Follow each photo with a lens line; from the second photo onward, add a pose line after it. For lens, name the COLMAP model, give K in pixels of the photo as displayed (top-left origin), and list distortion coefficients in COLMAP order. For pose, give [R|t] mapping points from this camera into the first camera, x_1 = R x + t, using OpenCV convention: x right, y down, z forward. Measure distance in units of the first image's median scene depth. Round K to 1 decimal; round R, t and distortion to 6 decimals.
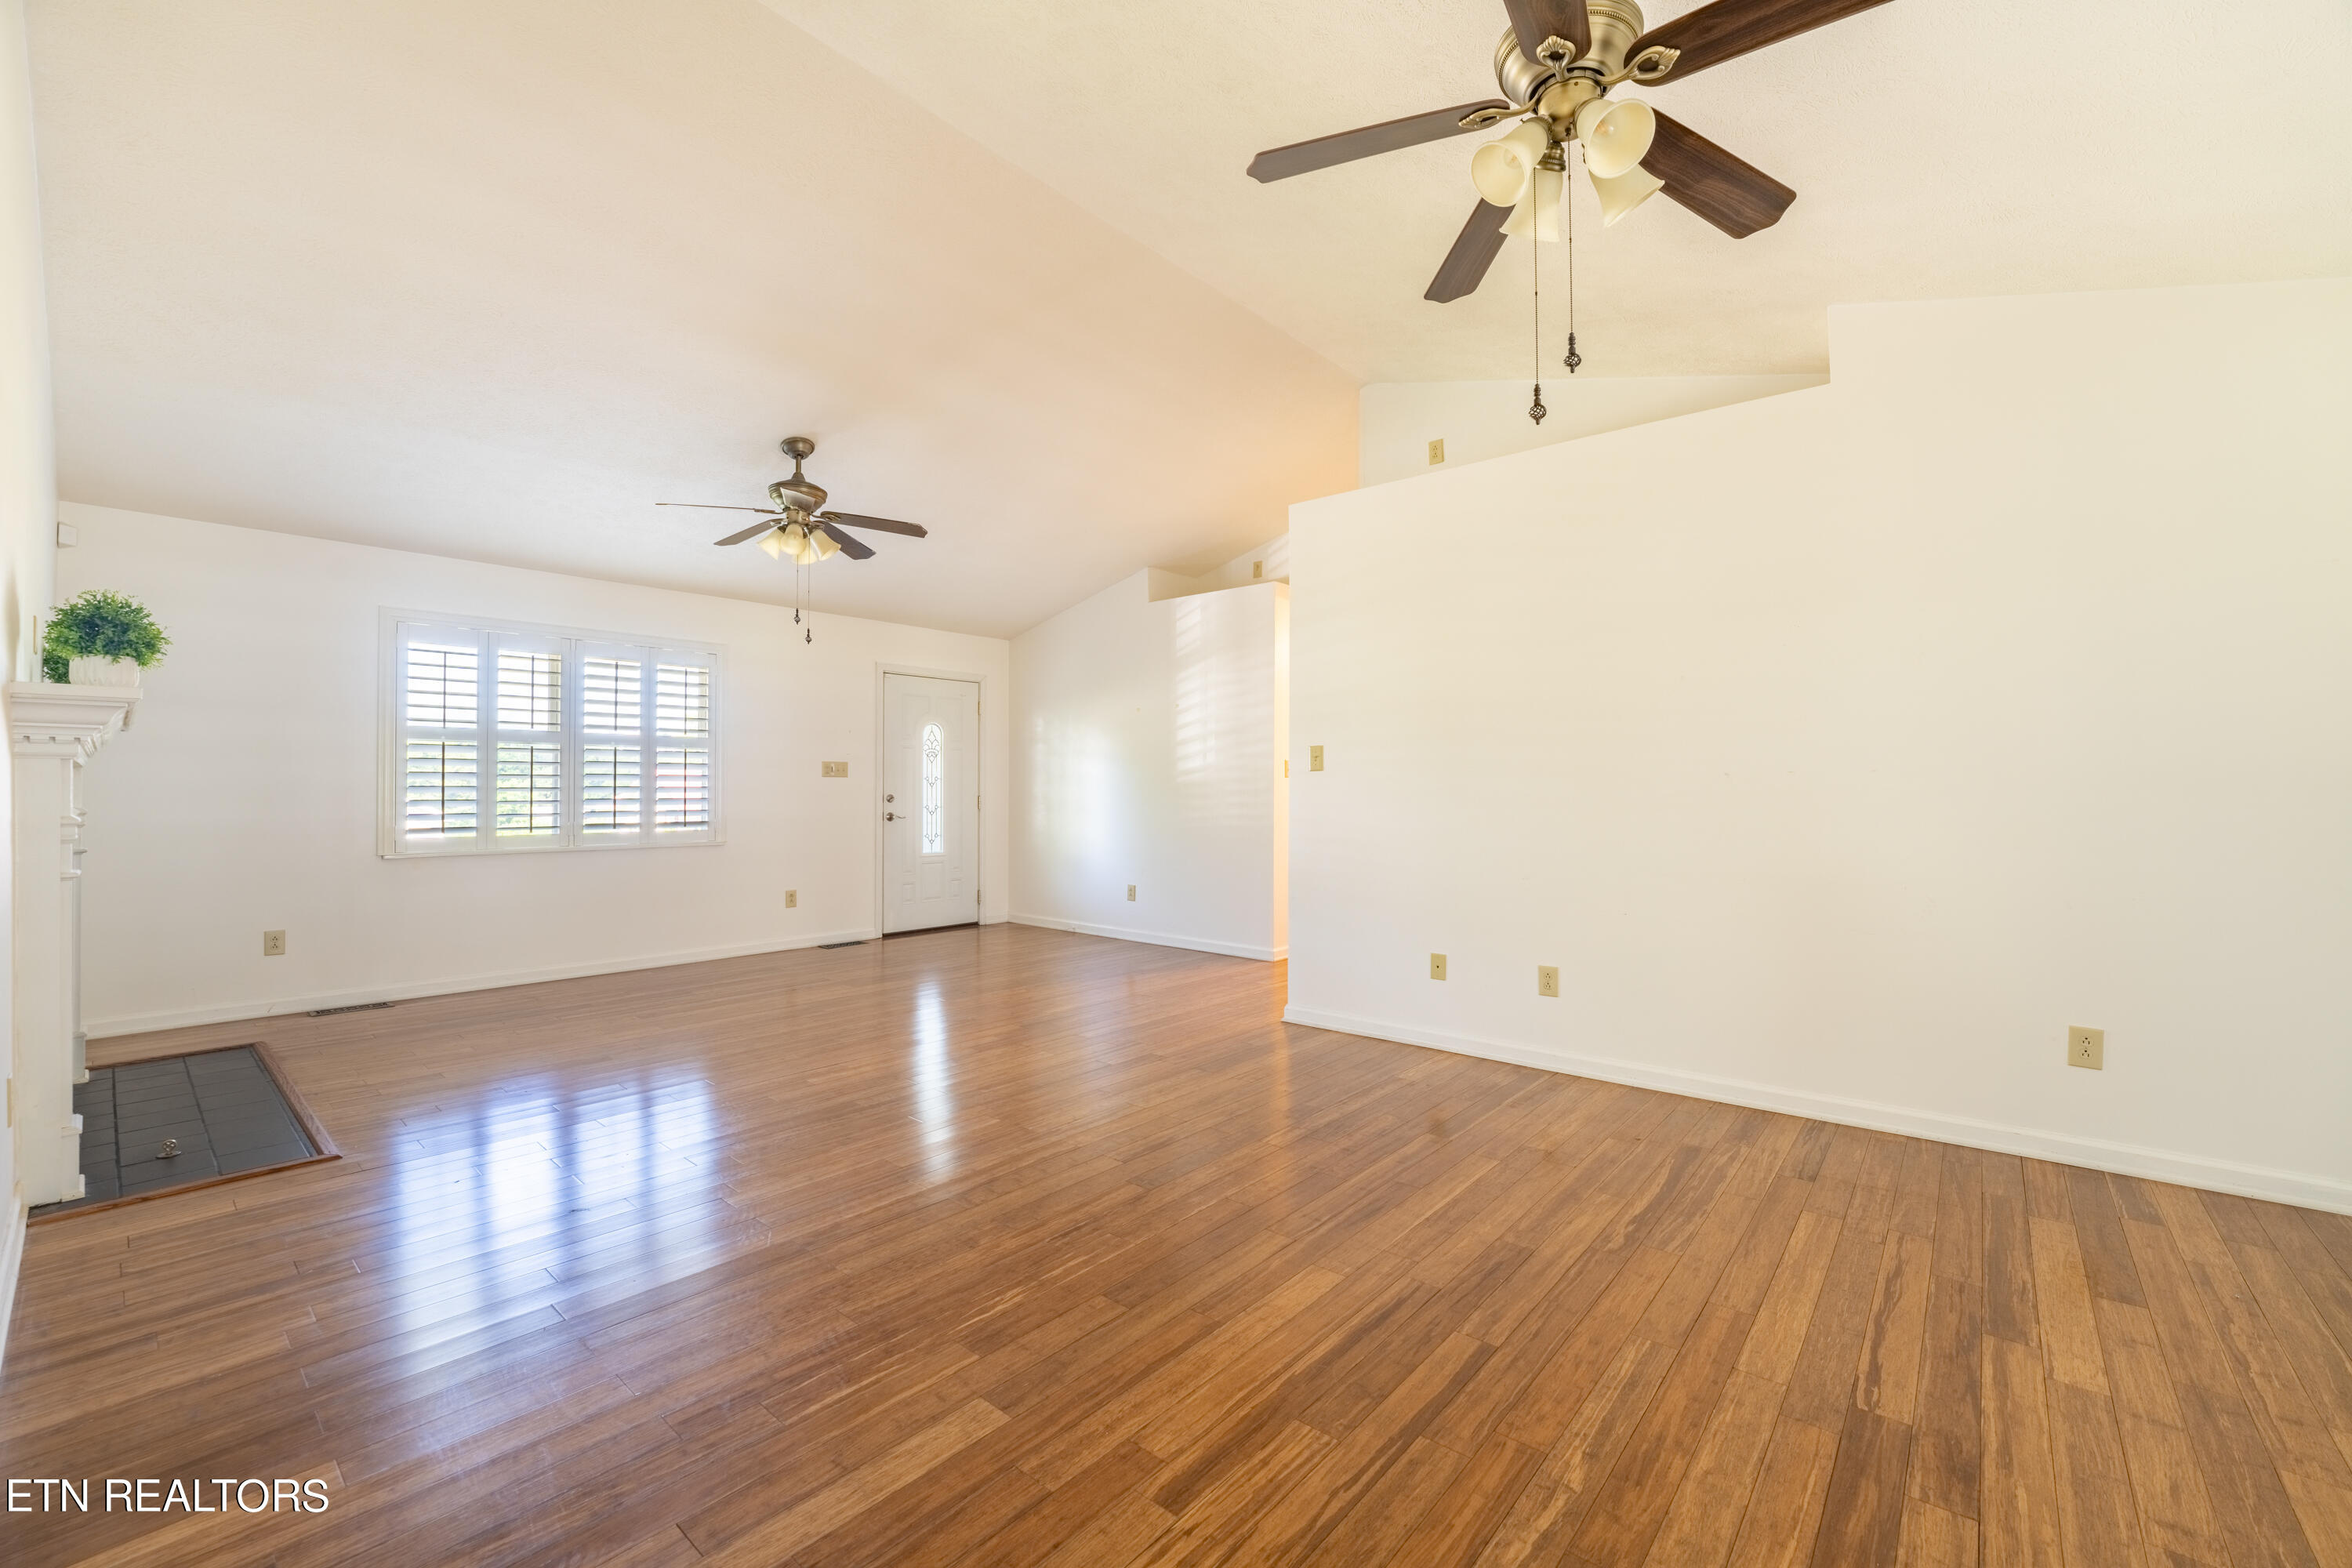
lens RADIAL K [[955.9, 0, 1191.8], [0, 955.9, 780.3], [0, 0, 1]] dist [-0.025139, 0.001577]
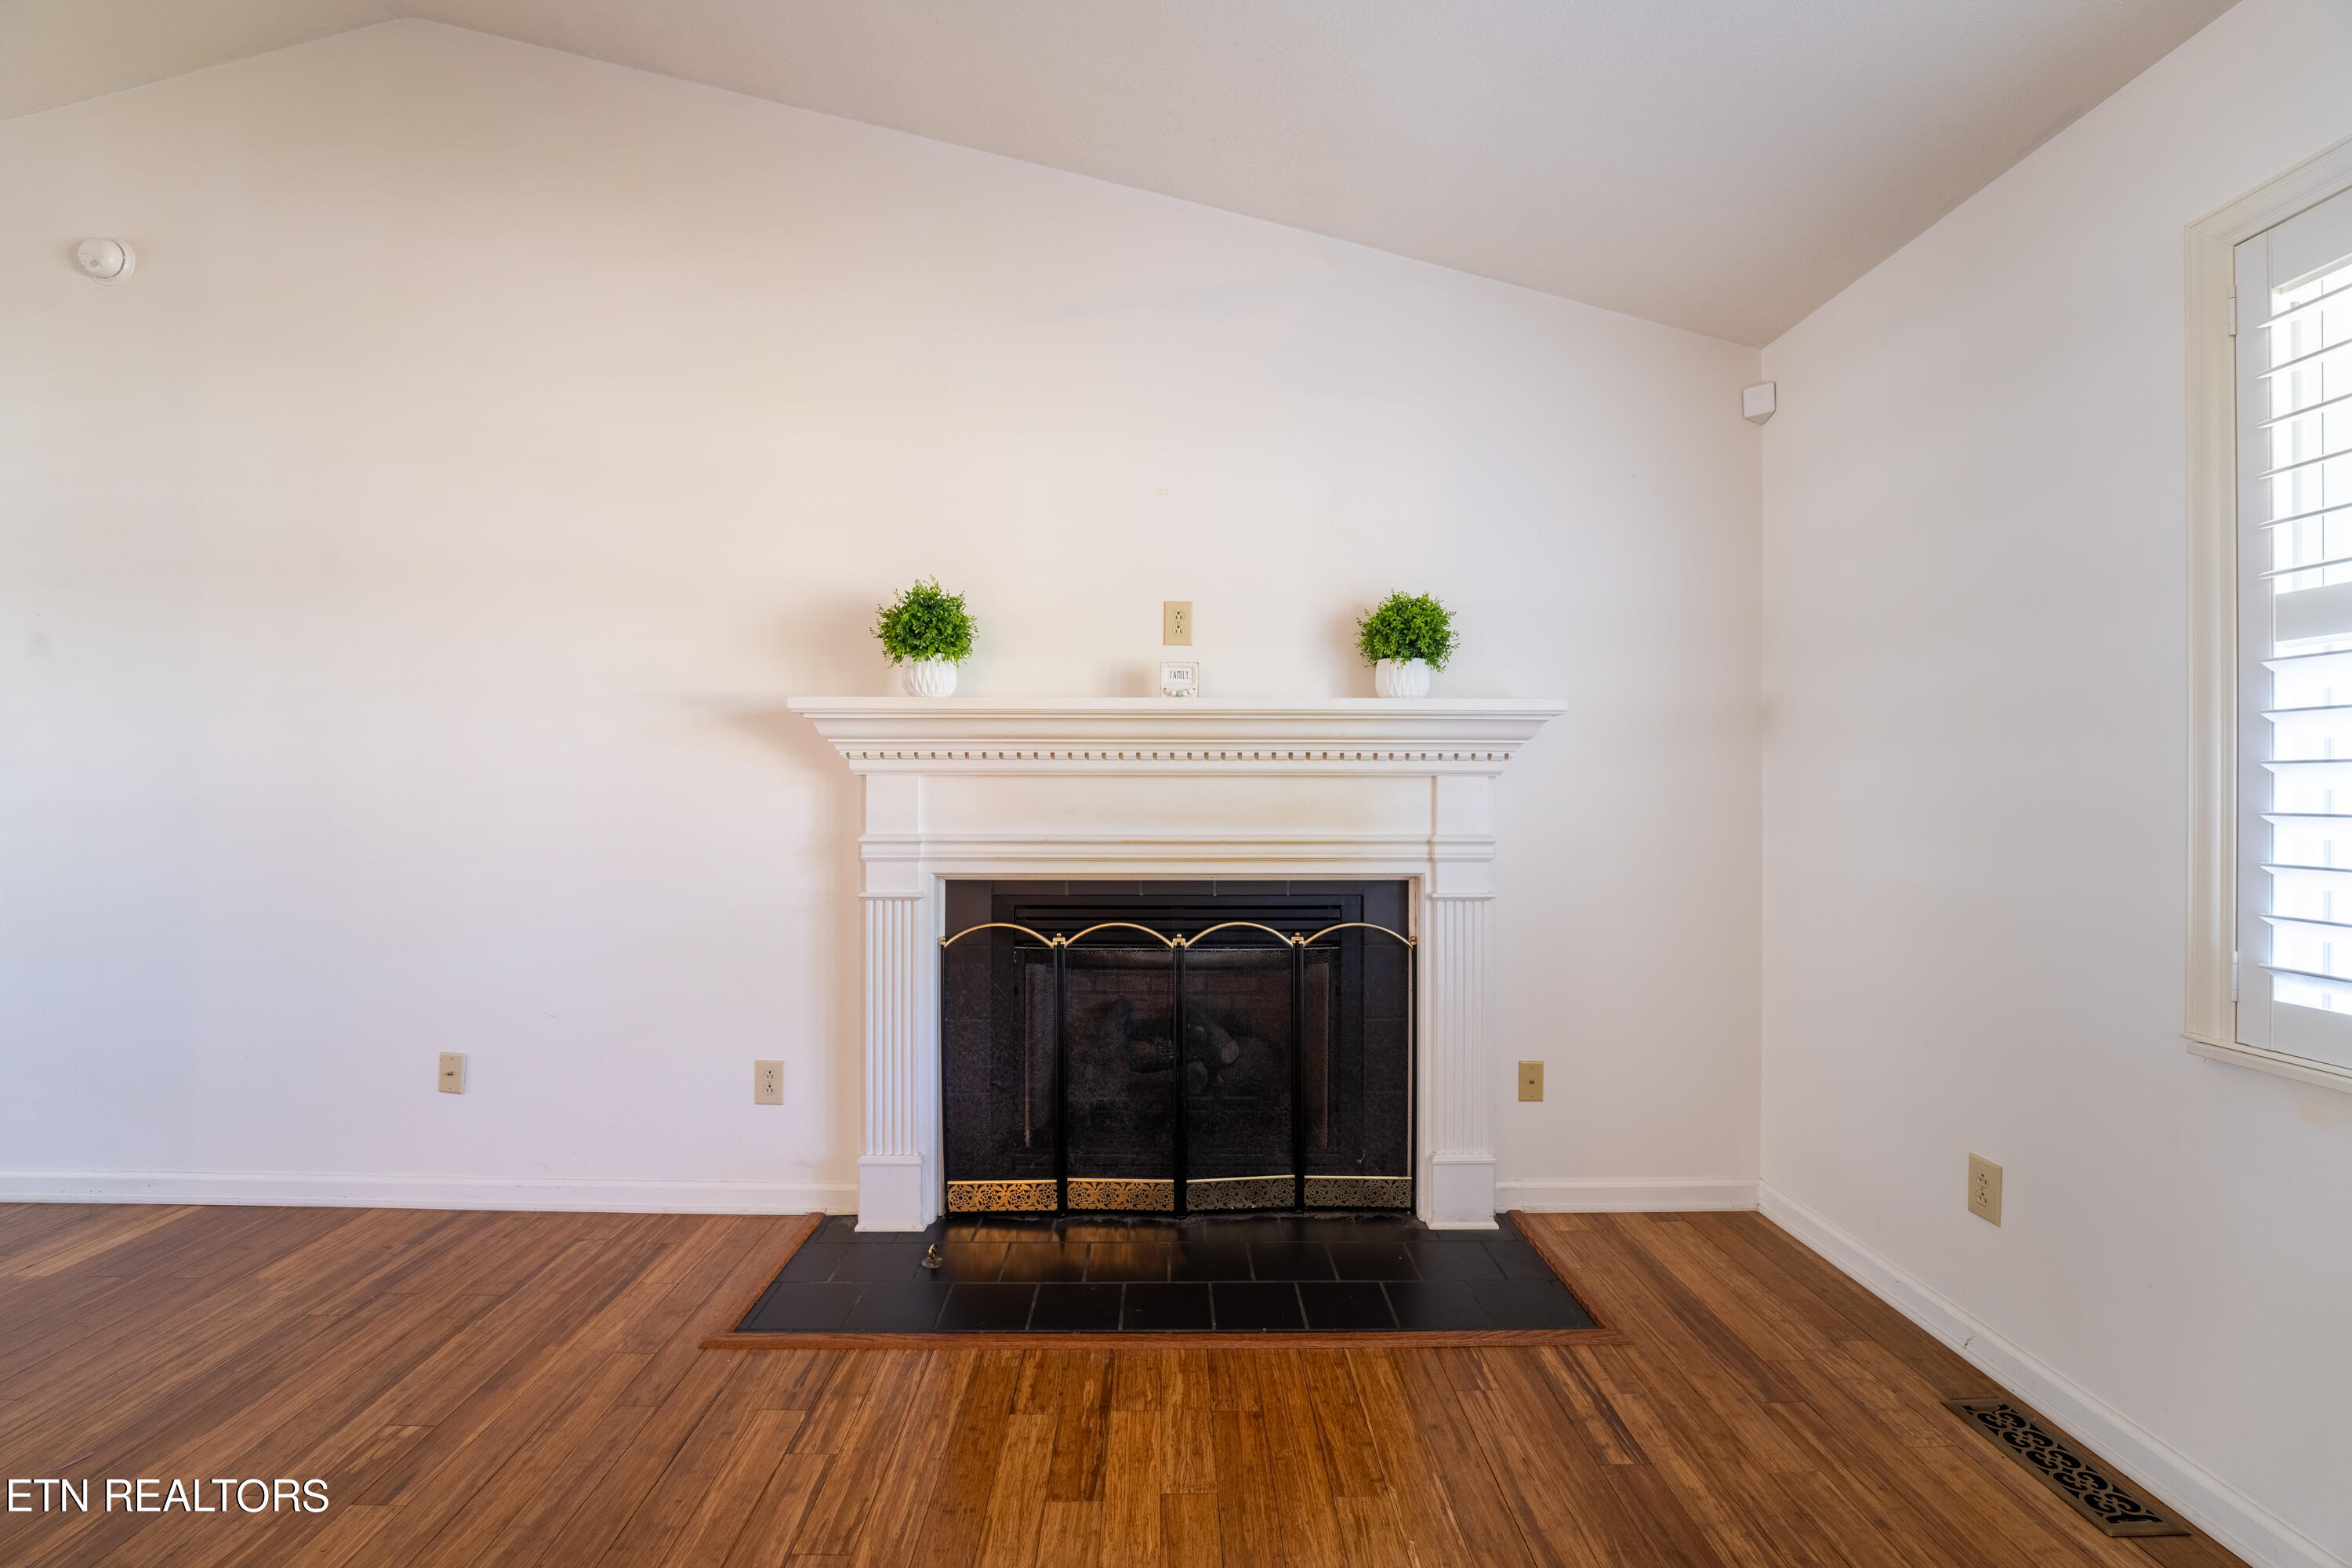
lens RADIAL K [[955.9, 0, 1167.8], [0, 955.9, 778.6], [0, 0, 1]] dist [-0.025139, 0.001577]
pose [[-0.759038, -0.006736, -0.651012, -0.782583], [0.003640, 0.999887, -0.014589, -0.003681], [0.651036, -0.013443, -0.758927, 1.899752]]
